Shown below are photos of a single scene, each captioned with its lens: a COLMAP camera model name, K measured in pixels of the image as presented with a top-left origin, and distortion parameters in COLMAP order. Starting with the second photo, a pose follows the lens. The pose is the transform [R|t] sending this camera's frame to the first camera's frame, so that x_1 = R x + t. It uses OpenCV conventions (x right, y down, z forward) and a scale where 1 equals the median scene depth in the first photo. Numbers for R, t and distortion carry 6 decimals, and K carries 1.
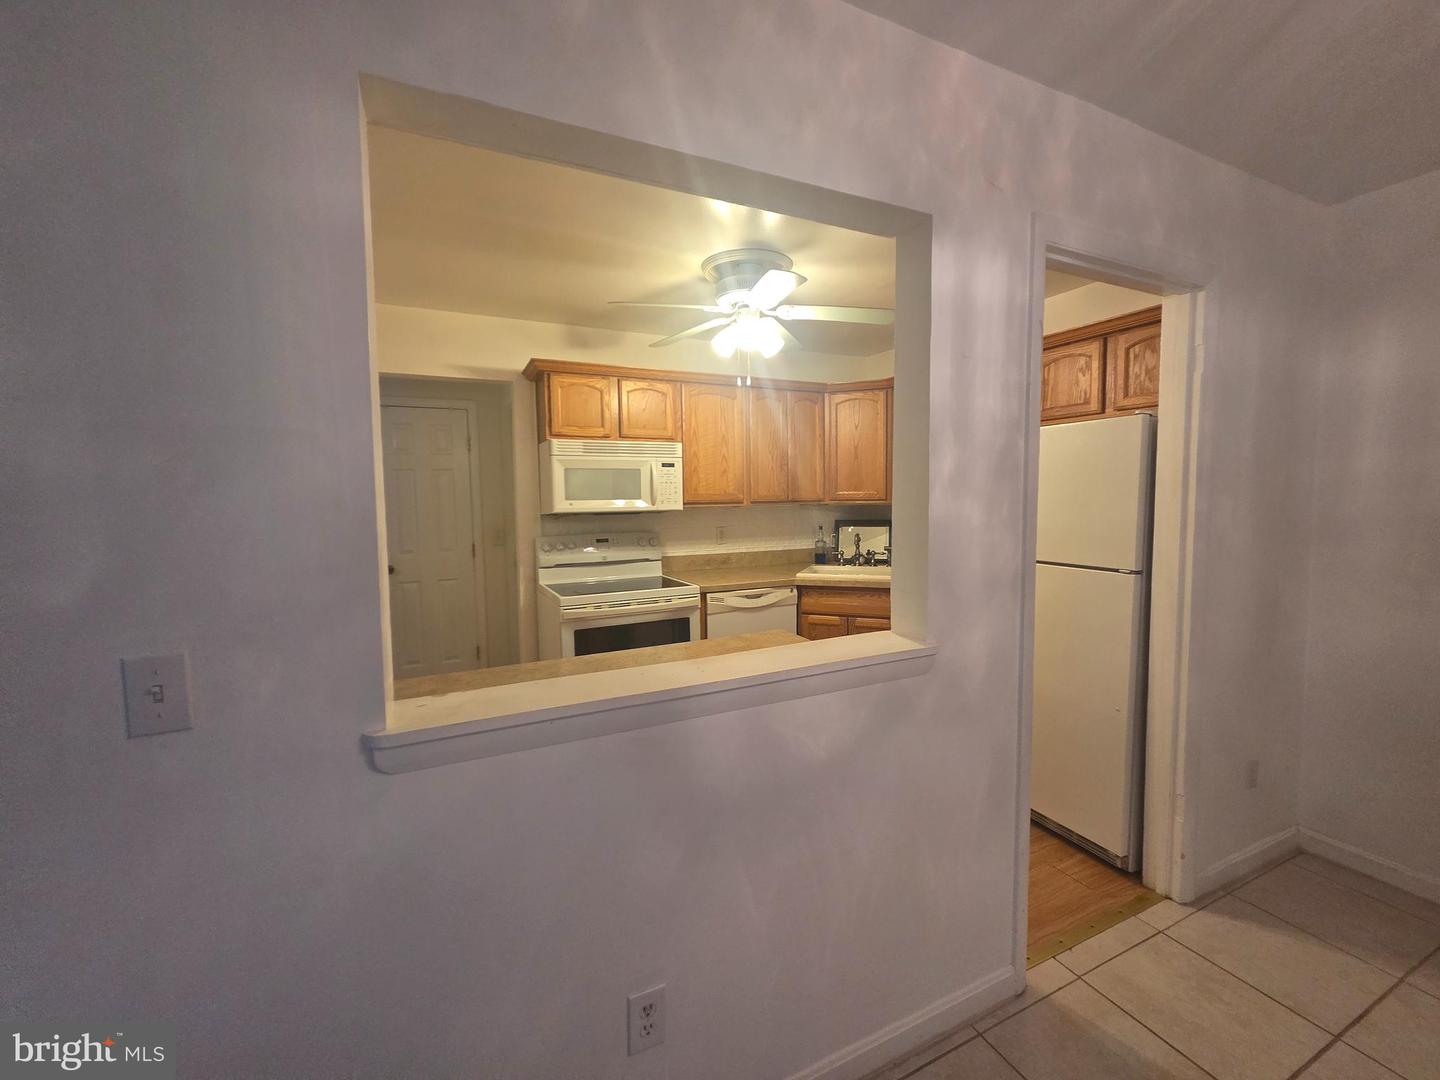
lens RADIAL K [[587.3, 0, 714.8], [0, 587.3, 531.3], [0, 0, 1]] dist [0.004740, -0.001097]
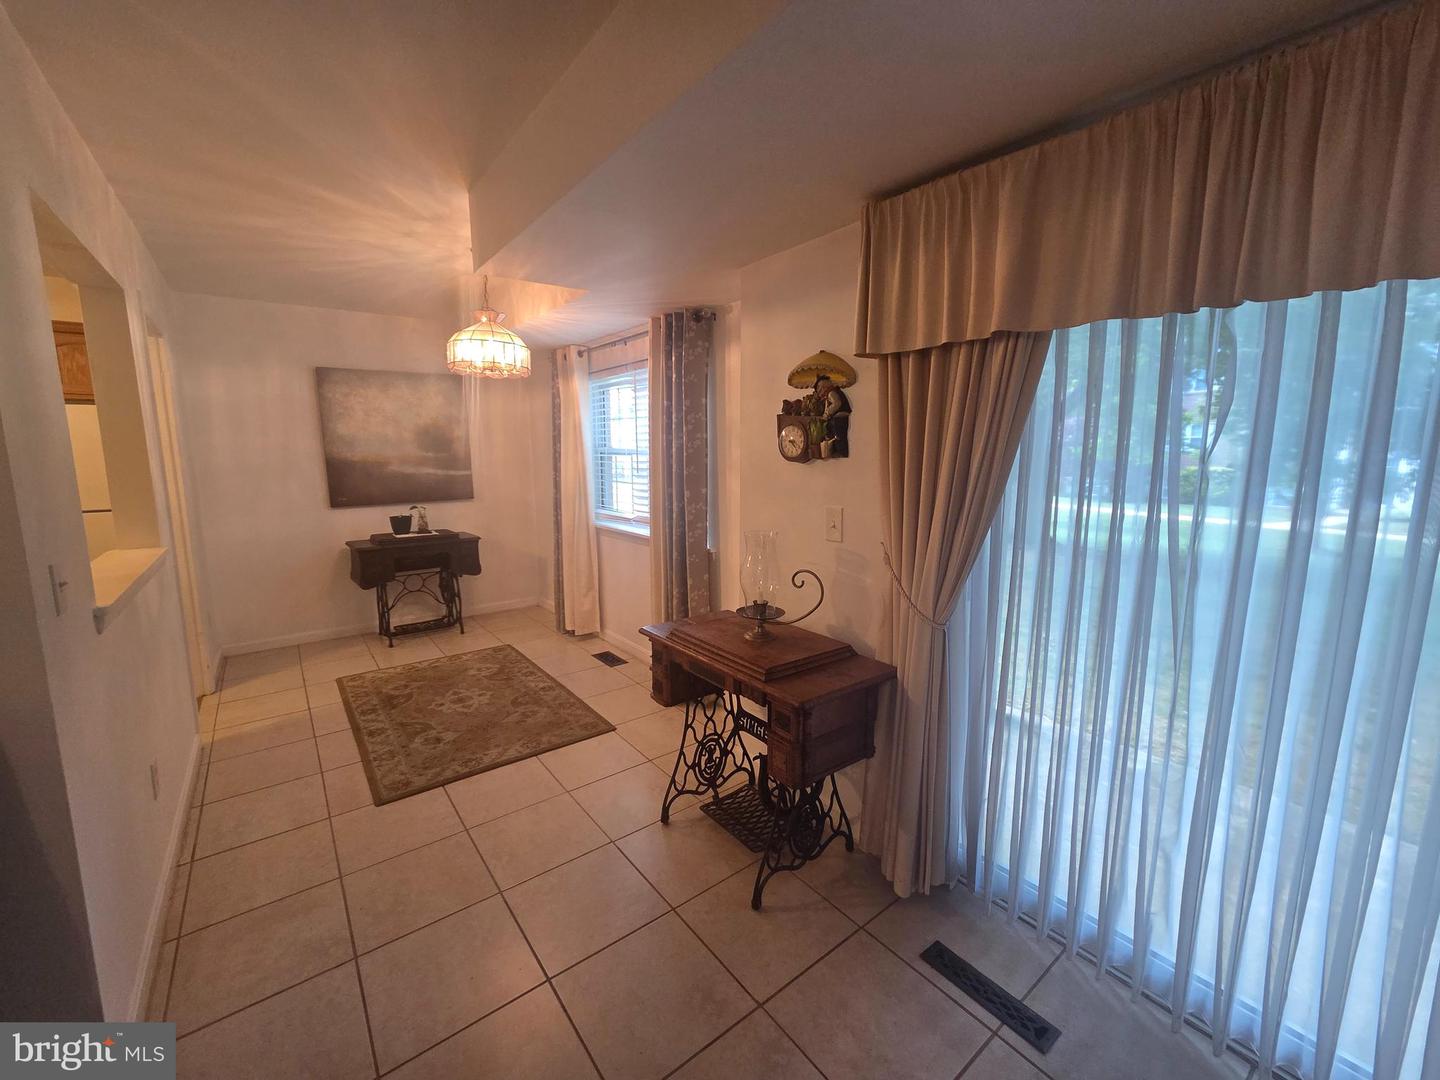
lens RADIAL K [[587.3, 0, 716.1], [0, 587.3, 534.3], [0, 0, 1]] dist [0.004740, -0.001097]
pose [[-0.207877, -0.127138, 0.969857, -0.677206], [0.067920, 0.987248, 0.143976, 0.008447], [-0.975794, 0.095802, -0.196591, -0.095942]]
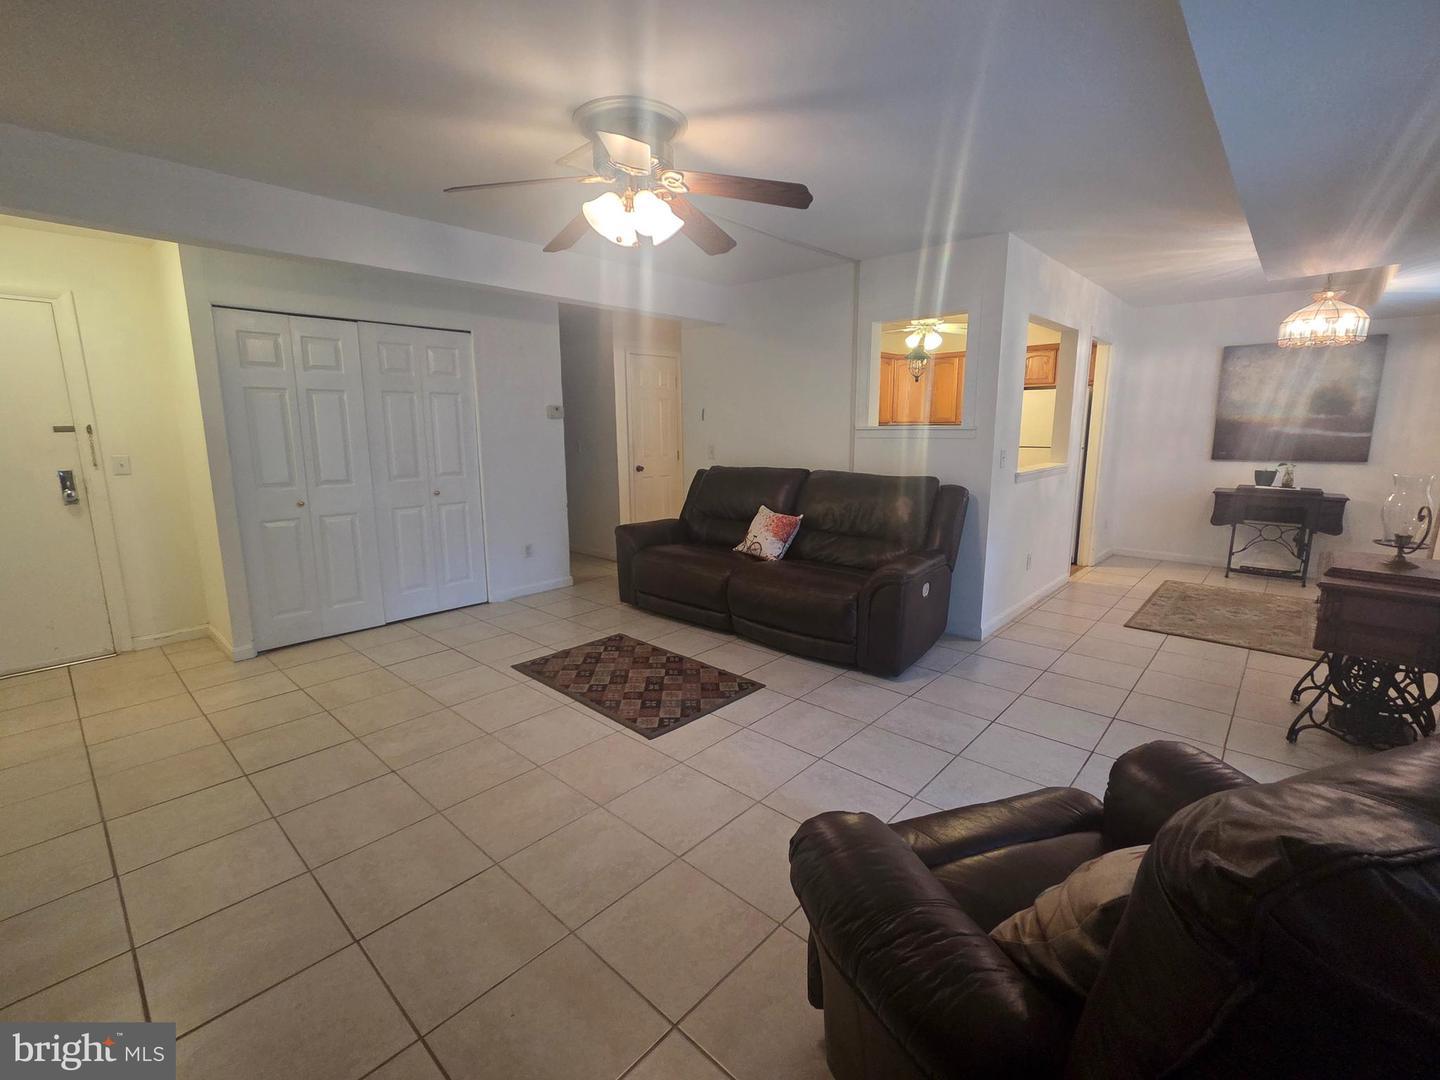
lens RADIAL K [[638.1, 0, 718.2], [0, 638.1, 534.2], [0, 0, 1]] dist [0.003521, 0.001101]
pose [[0.925117, -0.056829, 0.375406, -1.163048], [0.016444, 0.993805, 0.109918, 0.067391], [-0.379327, -0.095514, 0.920320, -0.651848]]
